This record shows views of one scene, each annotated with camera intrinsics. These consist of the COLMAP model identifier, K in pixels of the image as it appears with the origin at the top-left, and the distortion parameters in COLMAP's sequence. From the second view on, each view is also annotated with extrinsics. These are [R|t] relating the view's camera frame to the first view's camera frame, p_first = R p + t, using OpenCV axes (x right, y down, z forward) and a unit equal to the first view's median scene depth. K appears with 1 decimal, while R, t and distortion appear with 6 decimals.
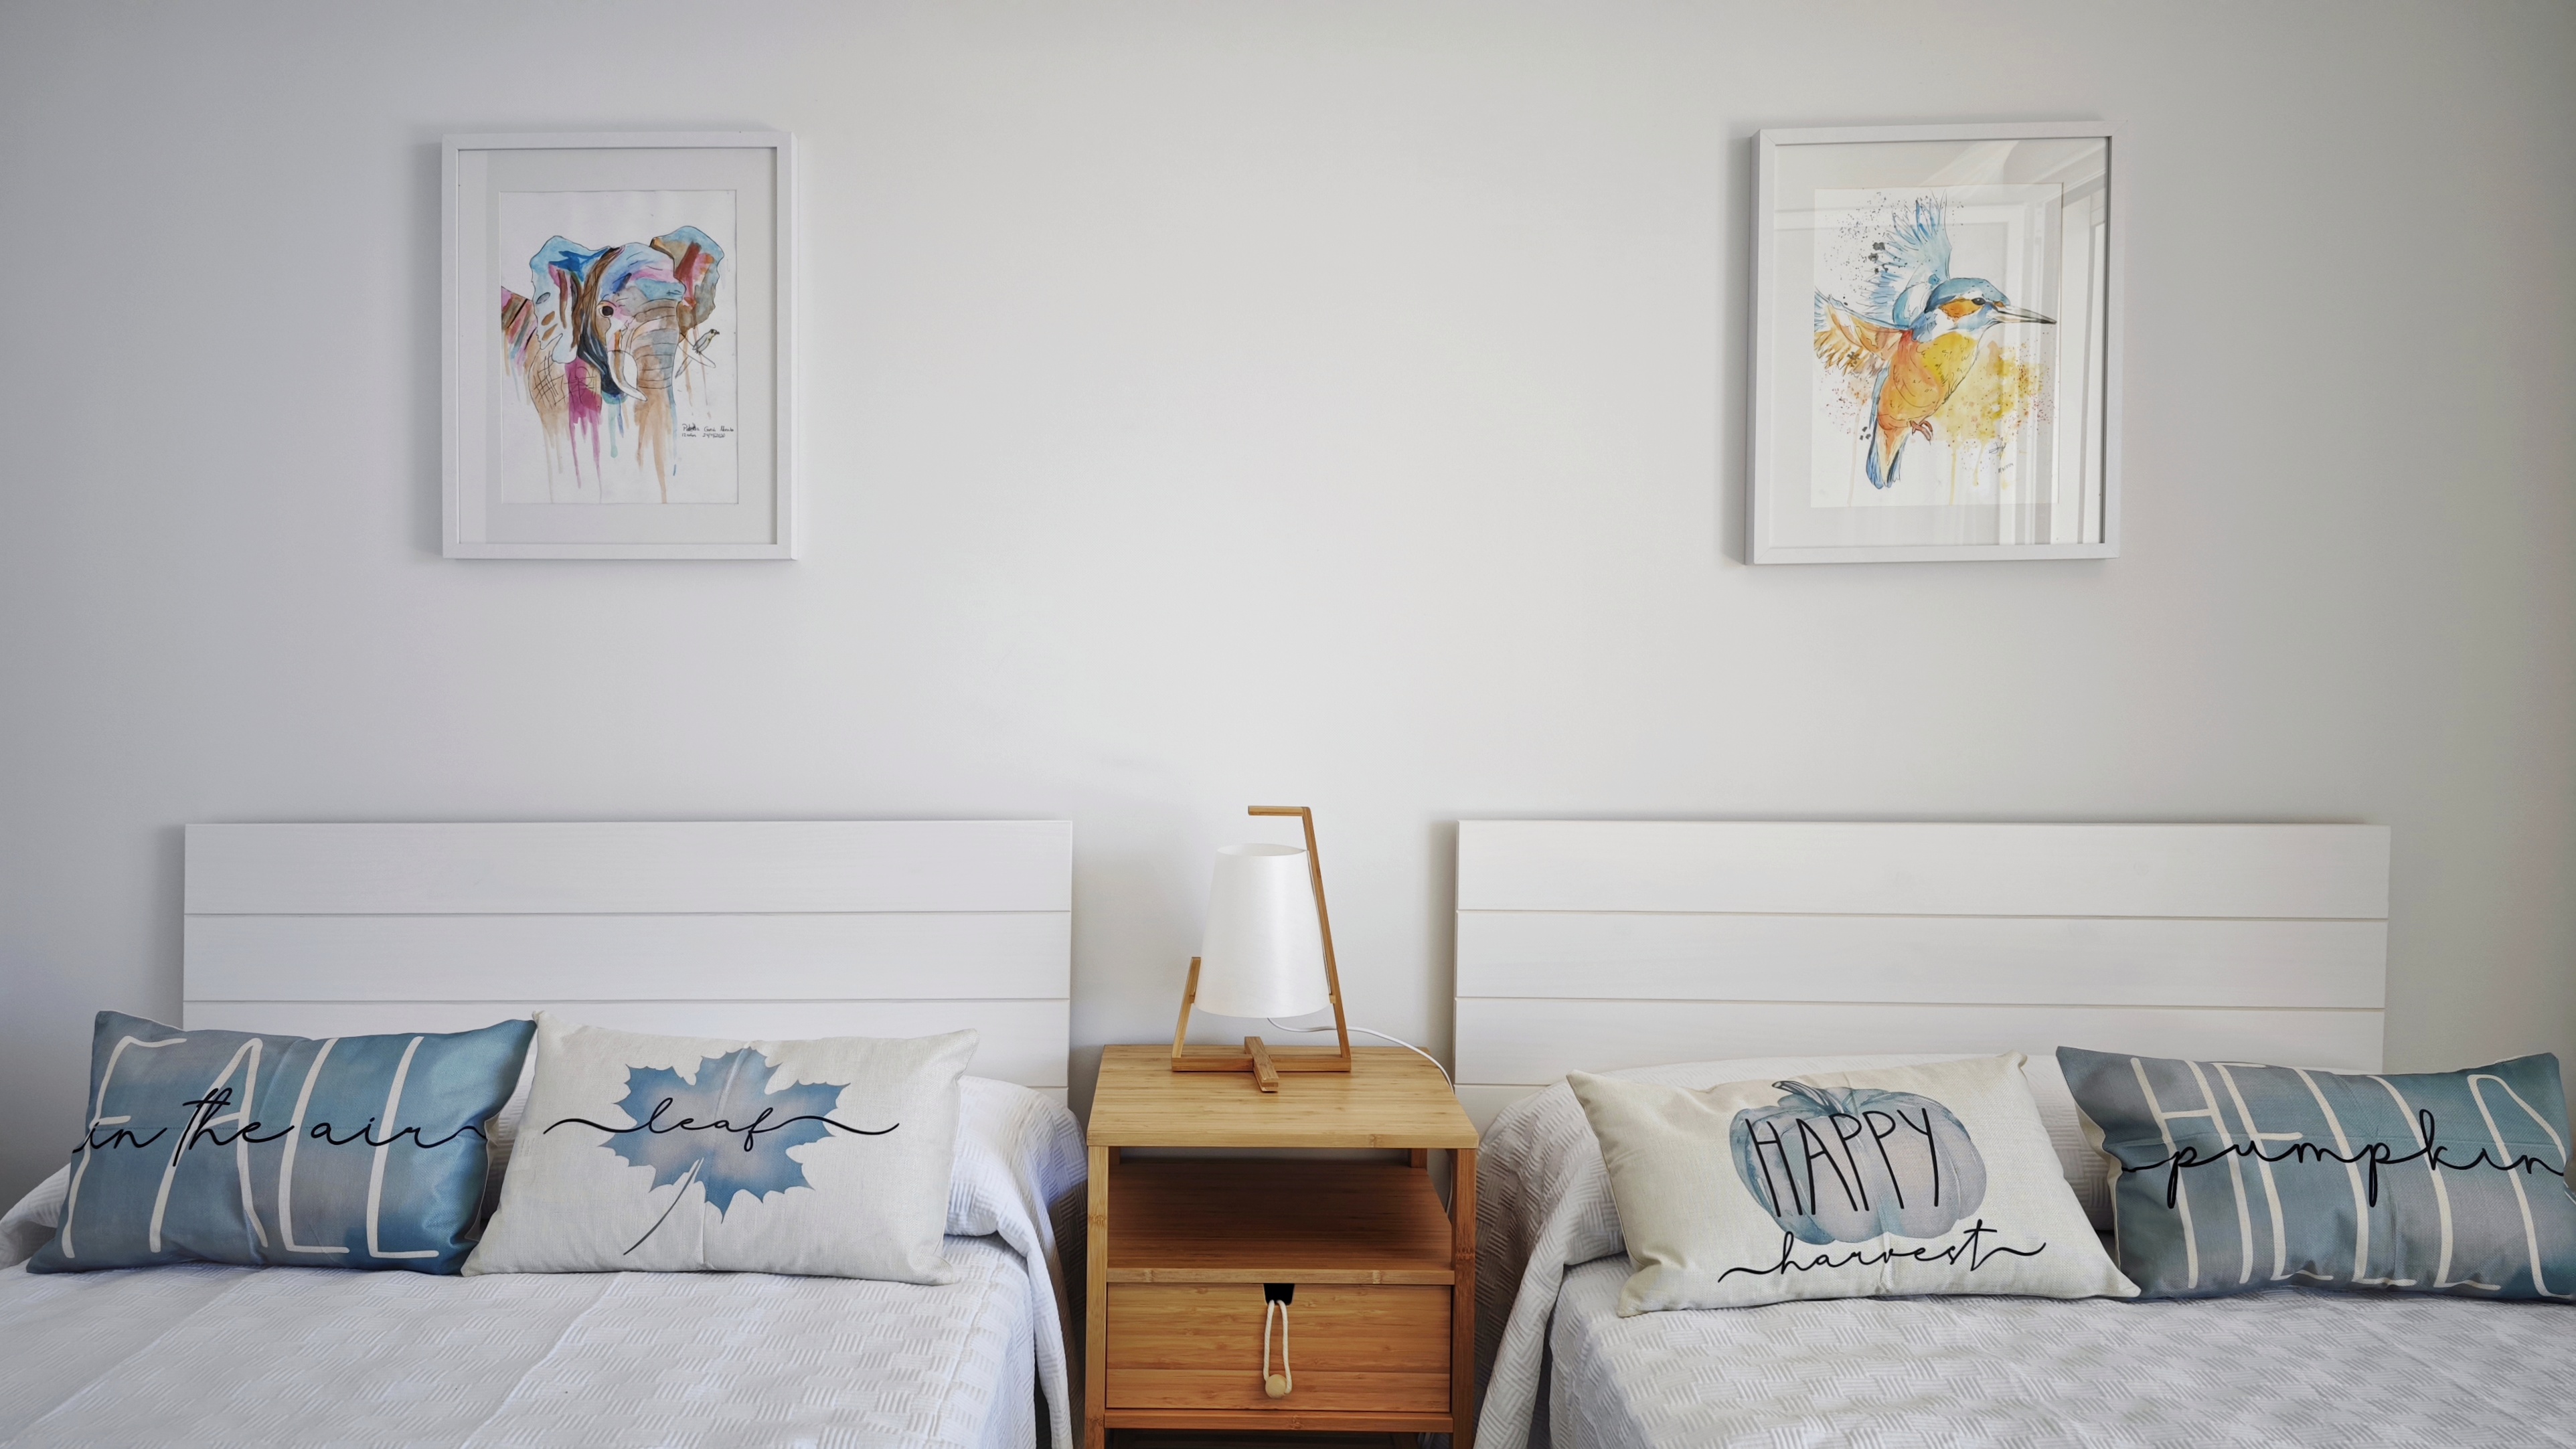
lens RADIAL K [[1841.3, 0, 1294.4], [0, 1841.3, 634.8], [0, 0, 1]] dist [0.008469, -0.003800]
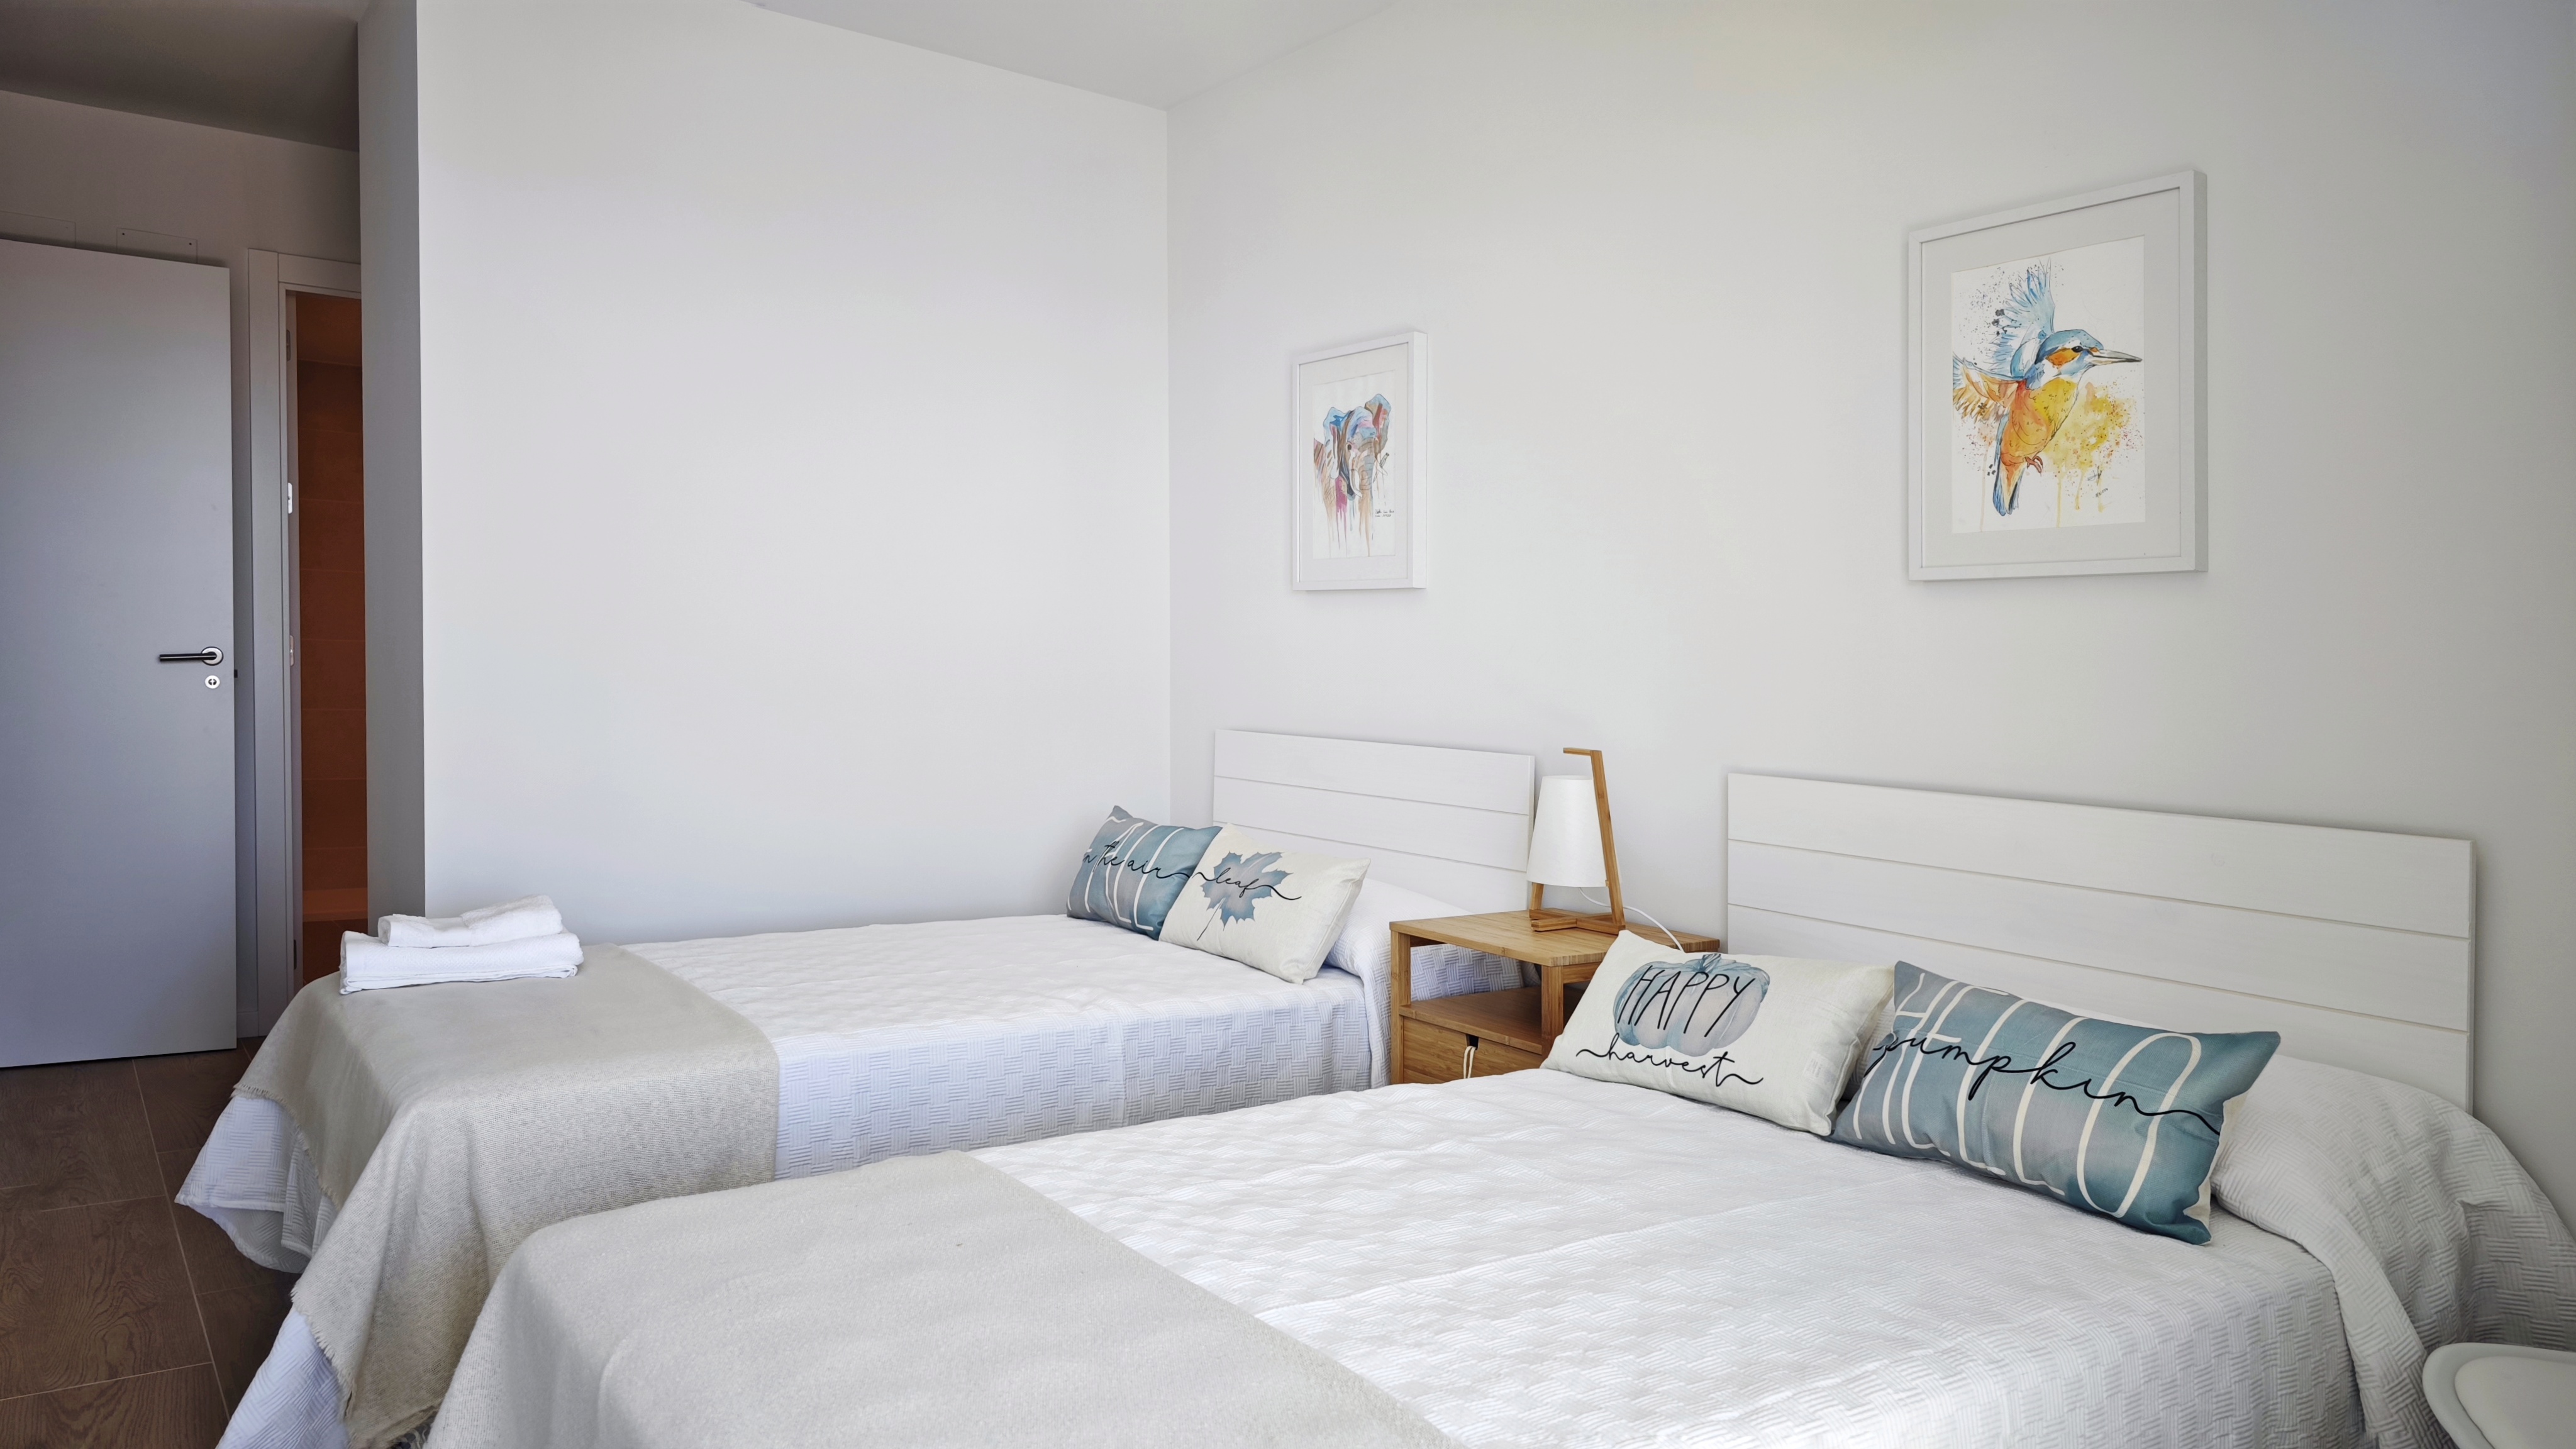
lens RADIAL K [[1841.5, 0, 1294.4], [0, 1841.5, 634.8], [0, 0, 1]] dist [0.008469, -0.003800]
pose [[0.588095, 0.007124, -0.808760, 1.013061], [-0.027405, 0.999563, -0.011123, 0.023012], [0.808327, 0.028705, 0.588033, -0.063560]]
